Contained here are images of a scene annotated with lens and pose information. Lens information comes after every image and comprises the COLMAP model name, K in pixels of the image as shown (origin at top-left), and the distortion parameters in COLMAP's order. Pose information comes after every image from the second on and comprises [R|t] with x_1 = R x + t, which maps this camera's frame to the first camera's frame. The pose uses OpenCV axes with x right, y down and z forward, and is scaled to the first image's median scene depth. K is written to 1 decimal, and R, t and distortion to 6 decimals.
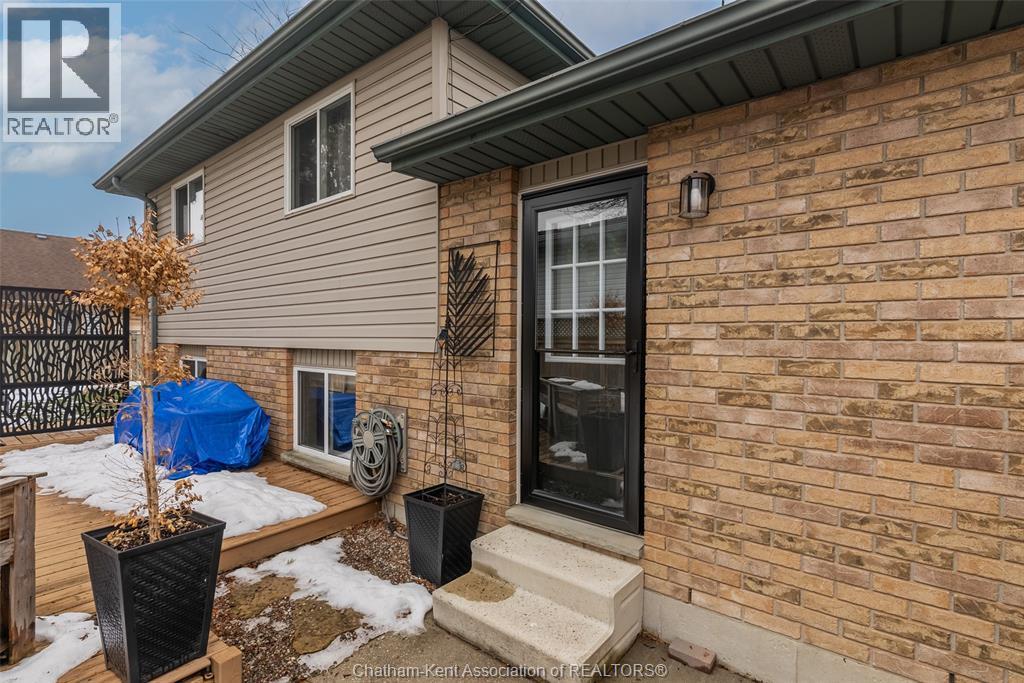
lens RADIAL K [[445.9, 0, 515.2], [0, 445.9, 342.3], [0, 0, 1]] dist [-0.001754, 0.000413]
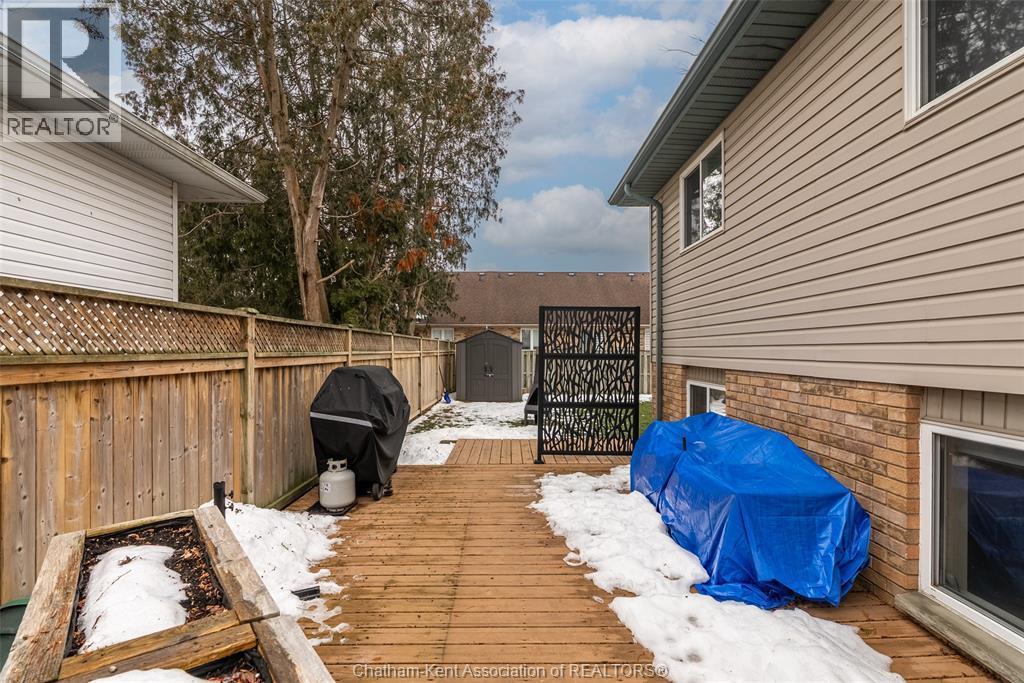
lens RADIAL K [[445.9, 0, 515.2], [0, 445.9, 342.3], [0, 0, 1]] dist [-0.001754, 0.000413]
pose [[0.590416, -0.012869, -0.806996, -0.347064], [-0.012265, 0.999614, -0.024914, -0.016967], [0.807006, 0.024608, 0.590031, 0.324893]]
